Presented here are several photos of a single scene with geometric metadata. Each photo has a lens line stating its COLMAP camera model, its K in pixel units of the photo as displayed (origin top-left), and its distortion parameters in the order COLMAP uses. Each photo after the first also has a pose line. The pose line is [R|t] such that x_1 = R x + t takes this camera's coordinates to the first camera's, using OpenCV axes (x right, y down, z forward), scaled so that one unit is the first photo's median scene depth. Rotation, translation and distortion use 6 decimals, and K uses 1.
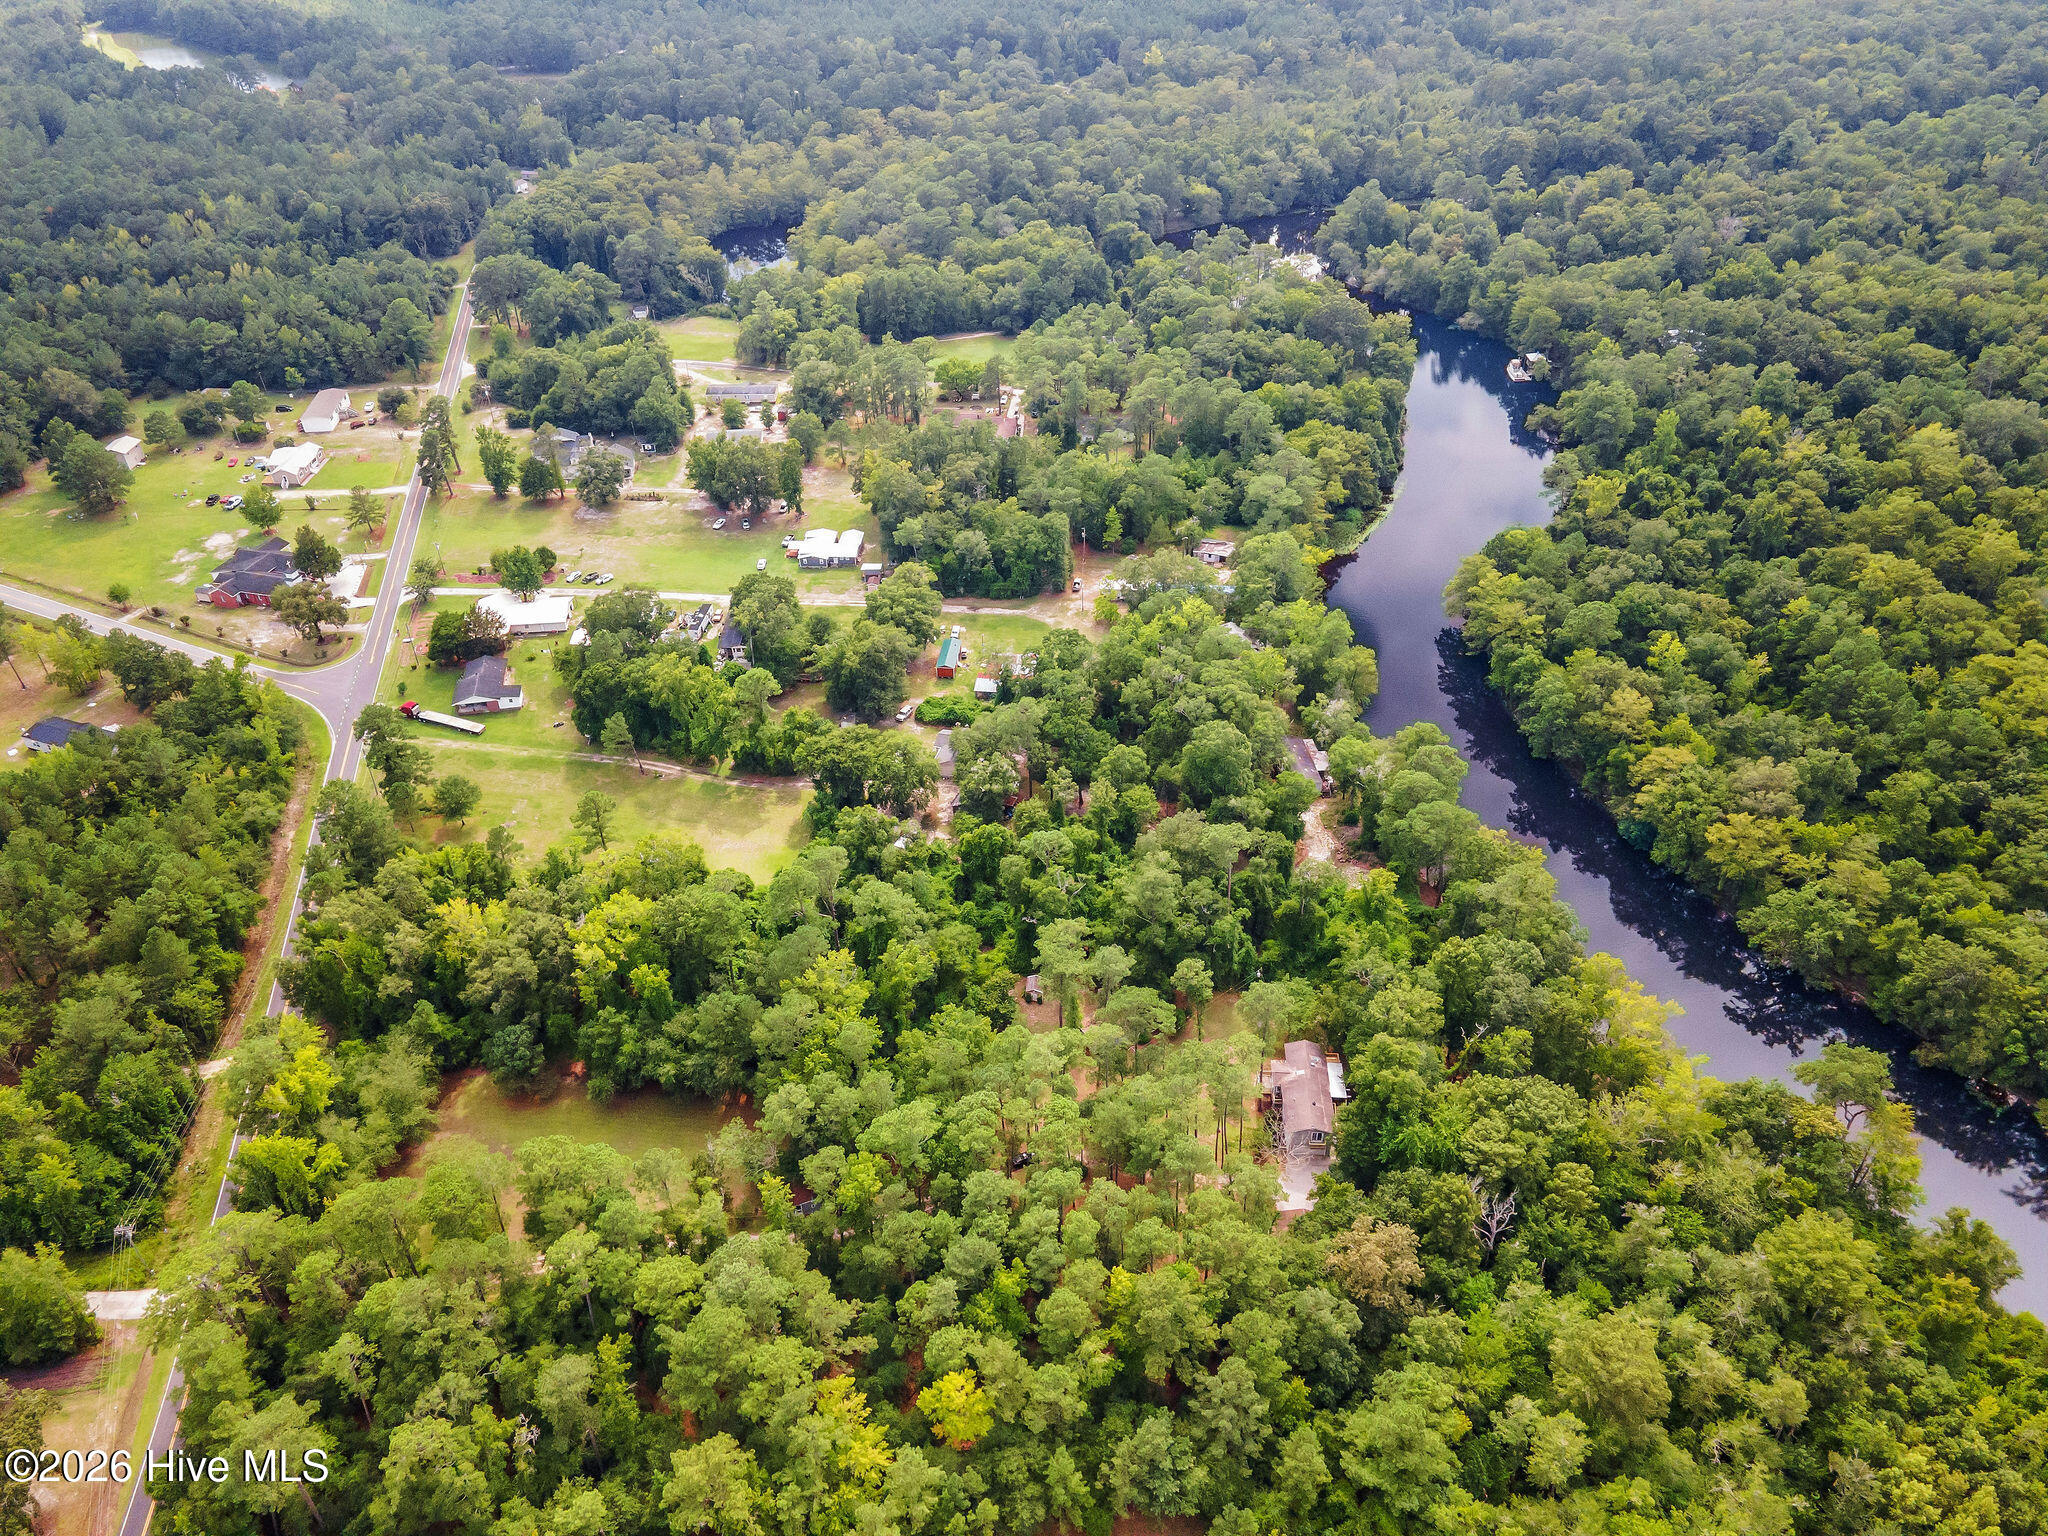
lens RADIAL K [[1461.6, 0, 1026.8], [0, 1461.6, 796.0], [0, 0, 1]] dist [0.032628, 0.006373]
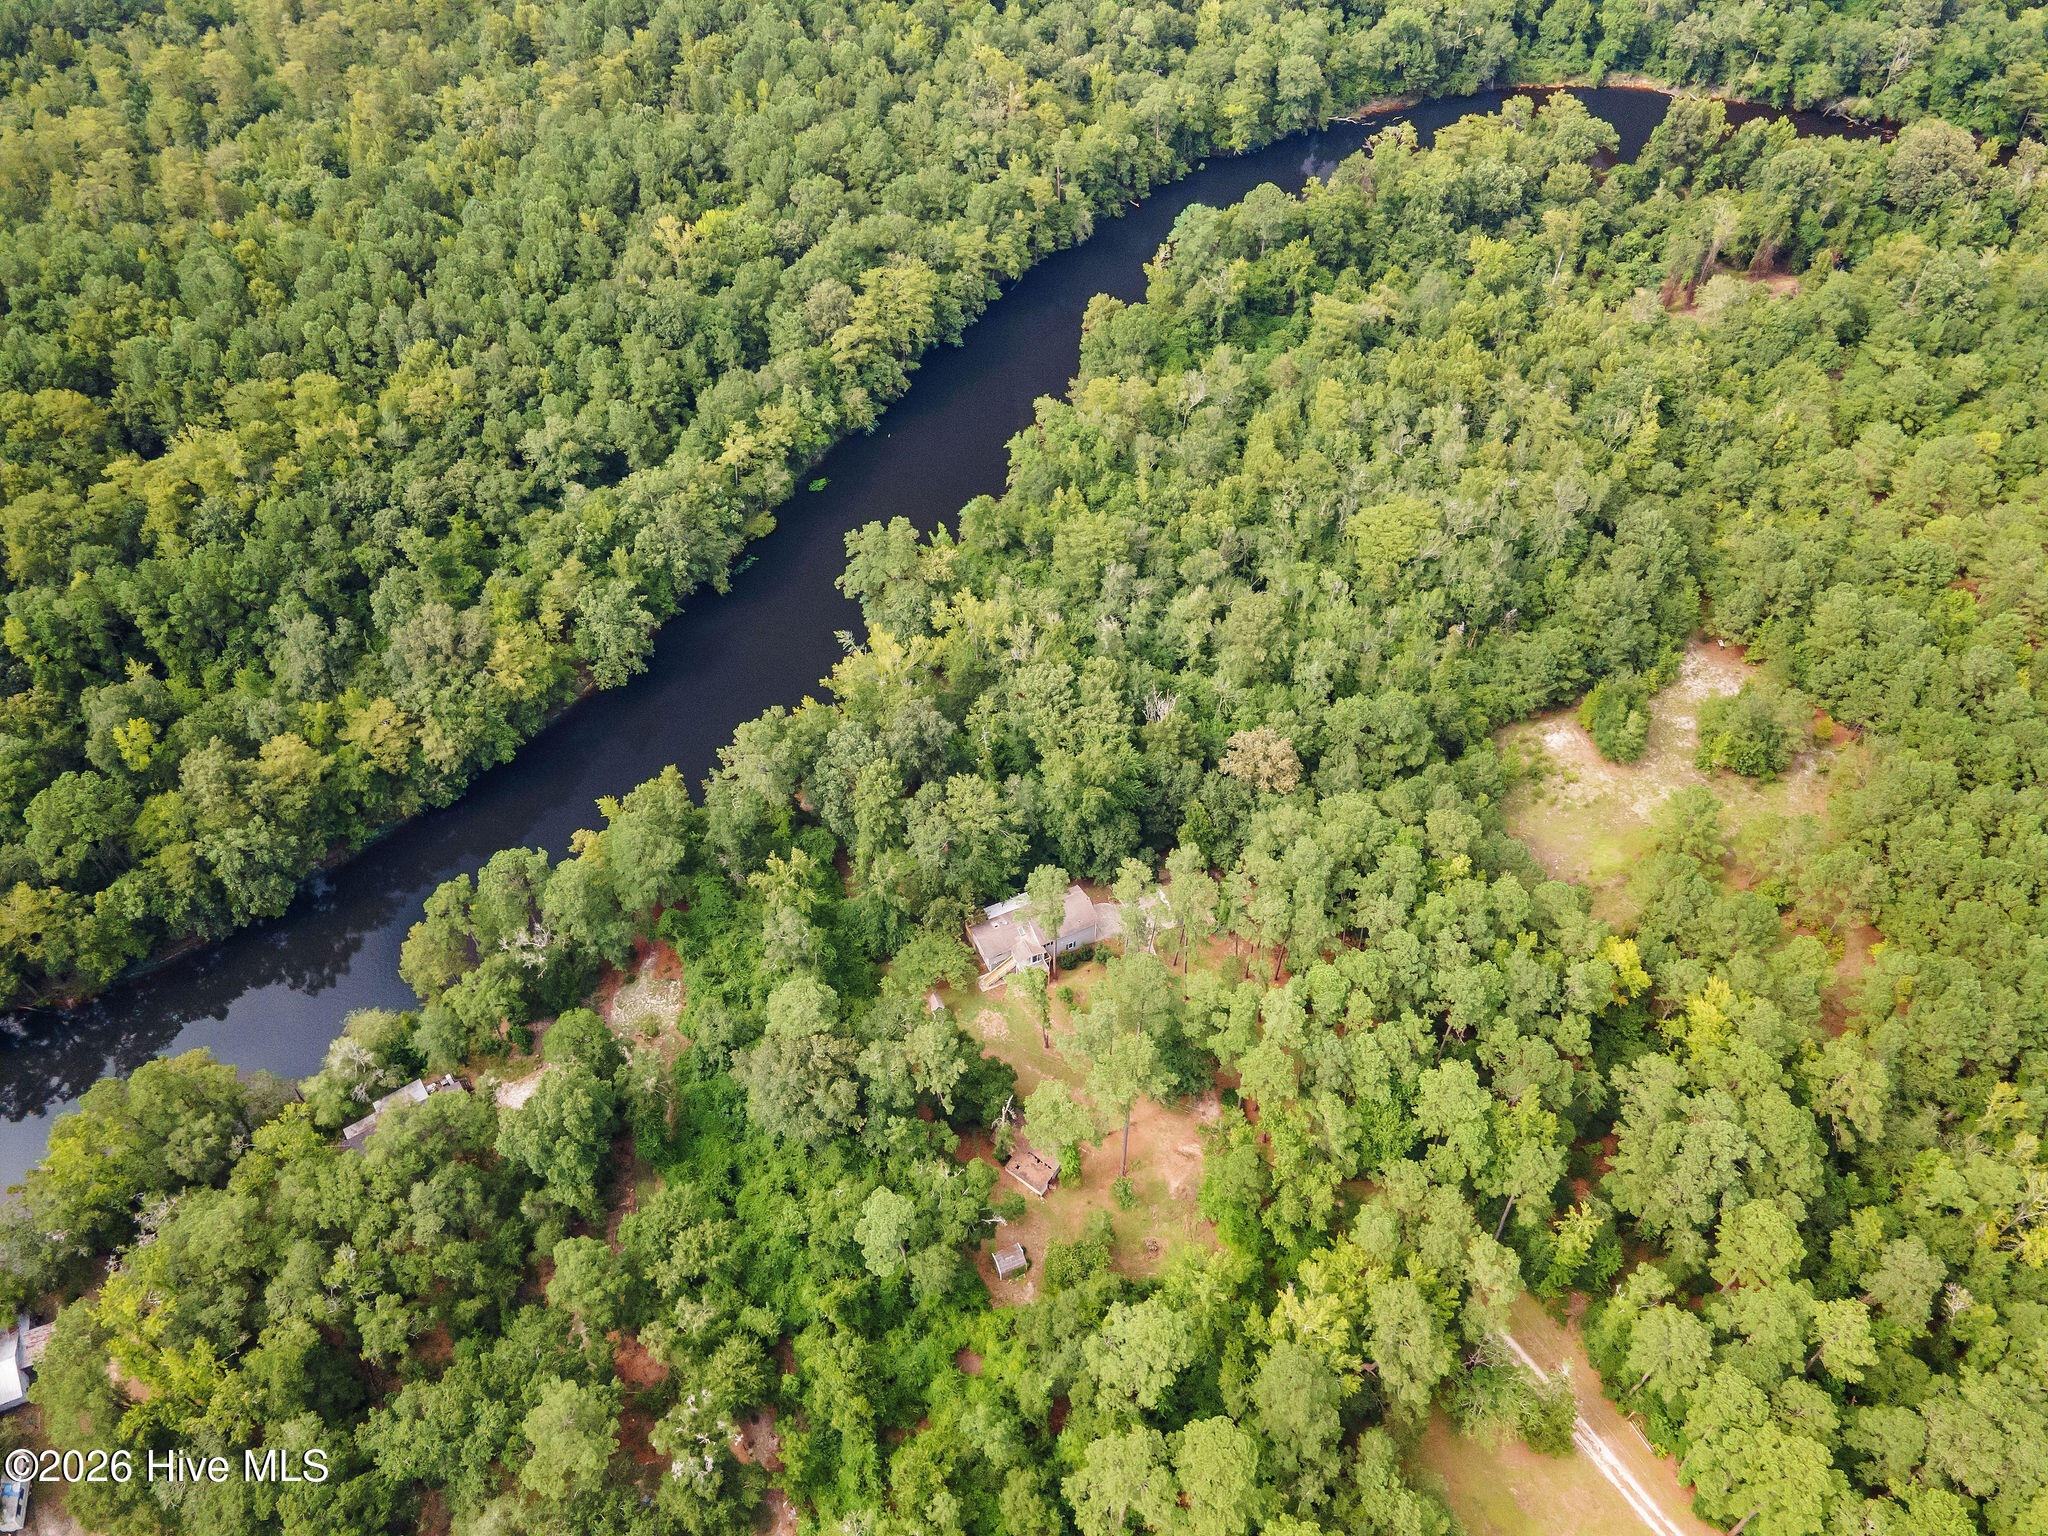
lens RADIAL K [[1461.6, 0, 1026.8], [0, 1461.6, 796.0], [0, 0, 1]] dist [0.032628, 0.006373]
pose [[-0.473814, -0.648047, 0.596267, -0.256735], [0.551937, 0.309067, 0.774495, -0.455218], [-0.686196, 0.696069, 0.211241, 0.605045]]
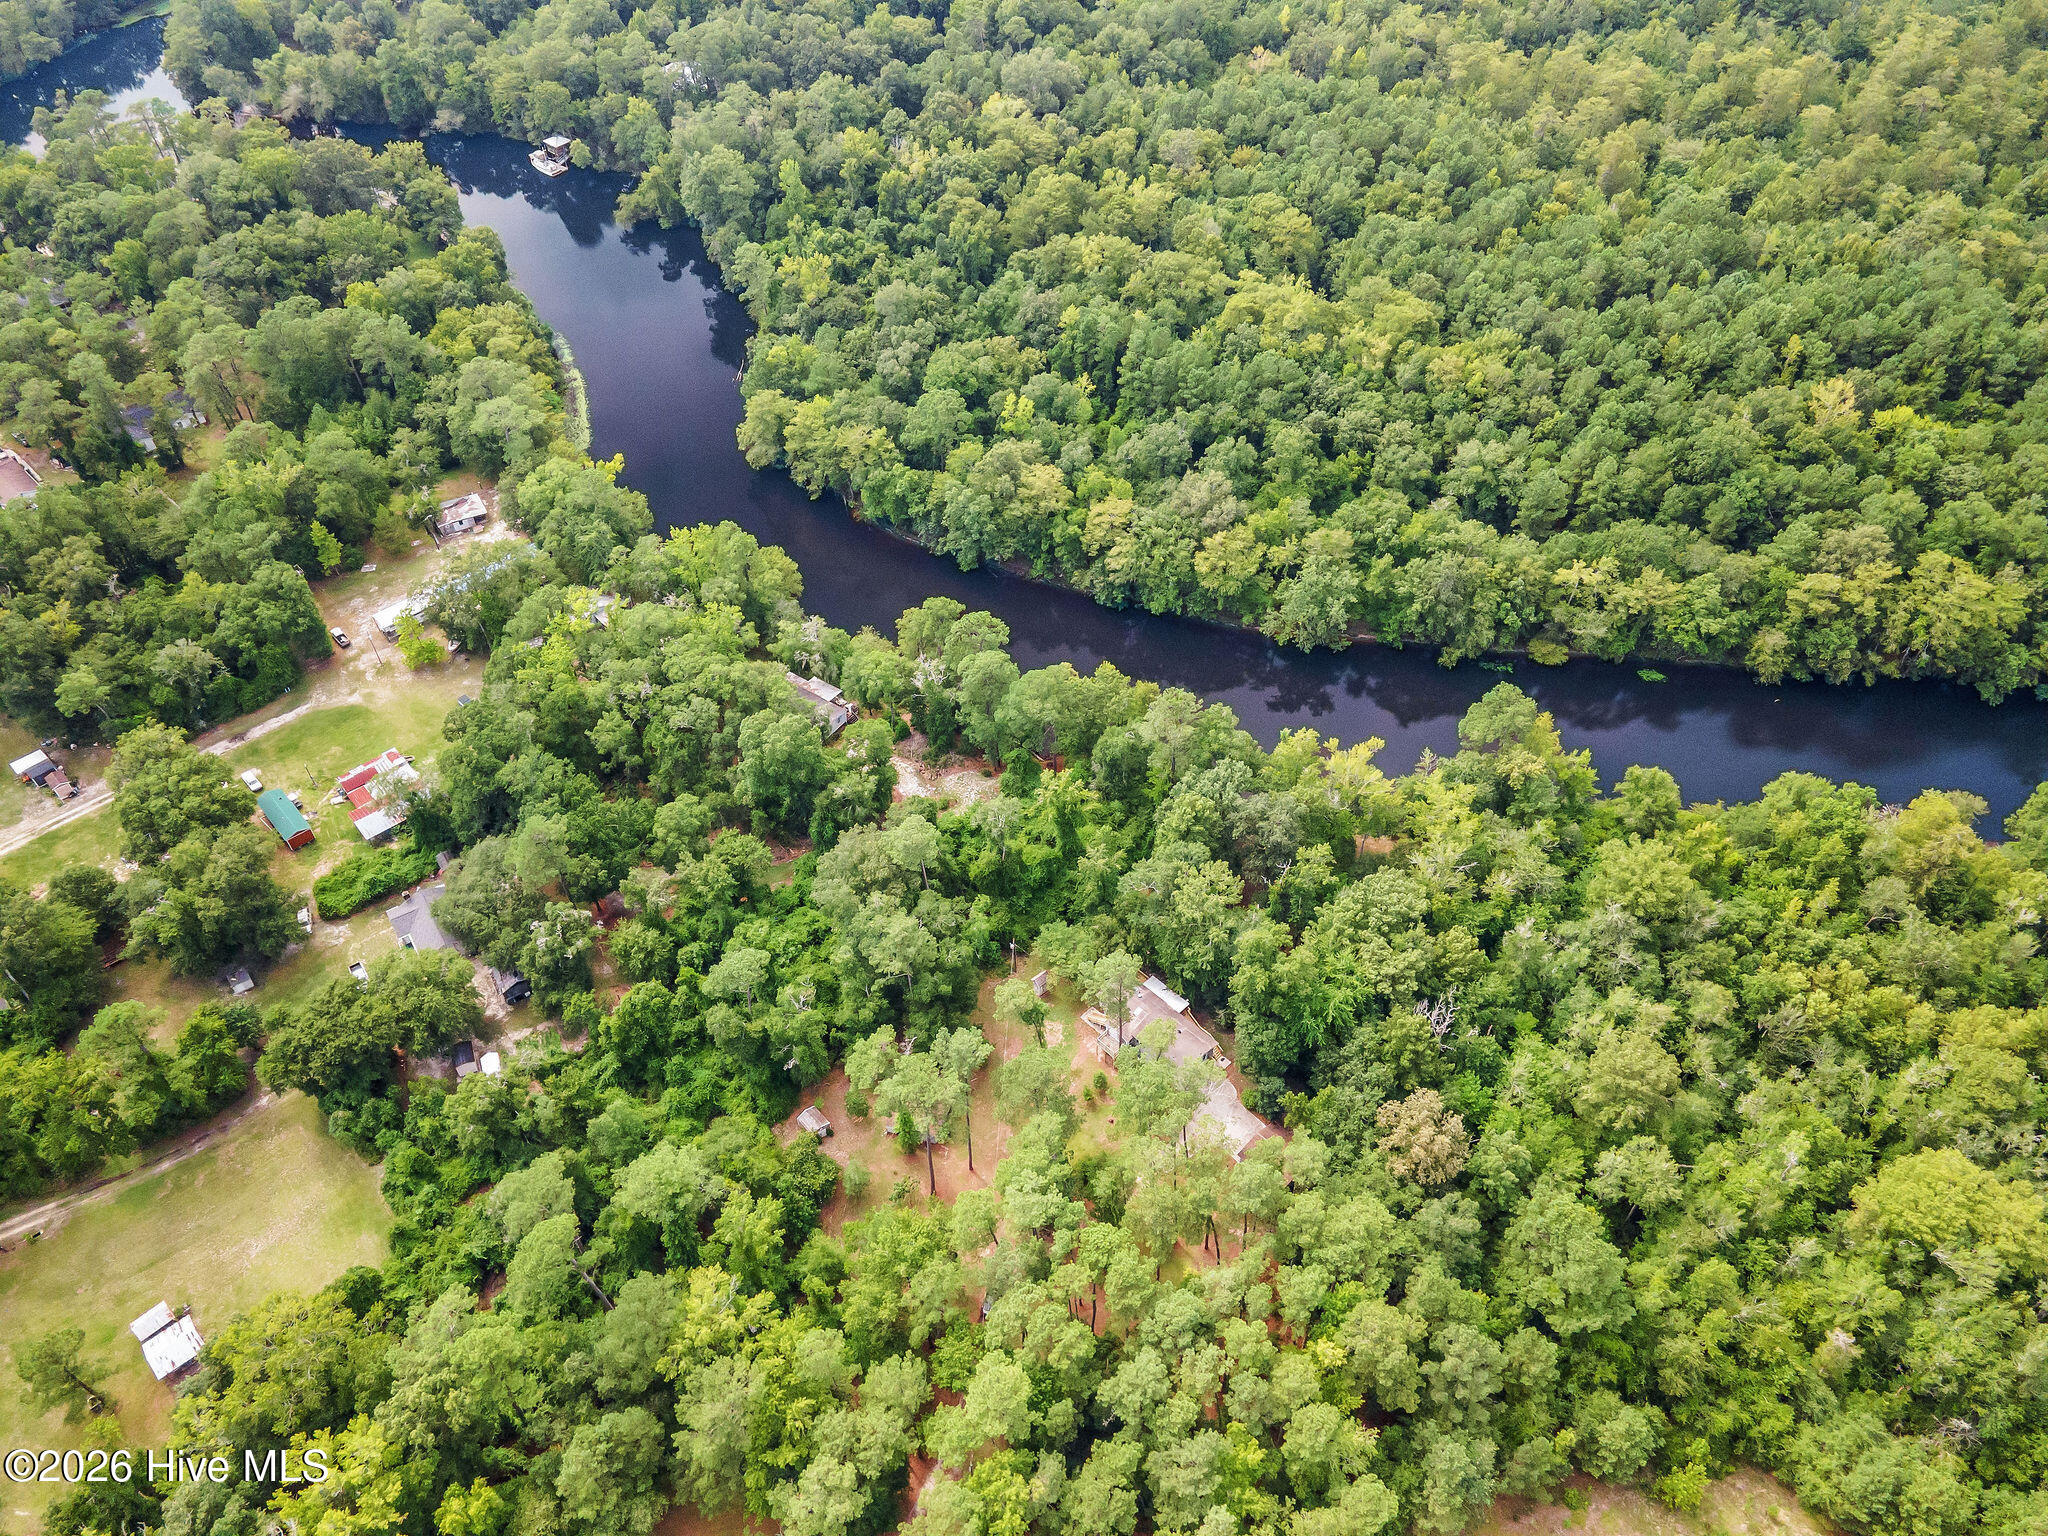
lens RADIAL K [[1461.6, 0, 1026.8], [0, 1461.6, 796.0], [0, 0, 1]] dist [0.032628, 0.006373]
pose [[0.667712, -0.541158, 0.511183, -0.206984], [0.449952, 0.840442, 0.301993, -0.189242], [-0.593046, 0.028364, 0.804669, 0.247350]]
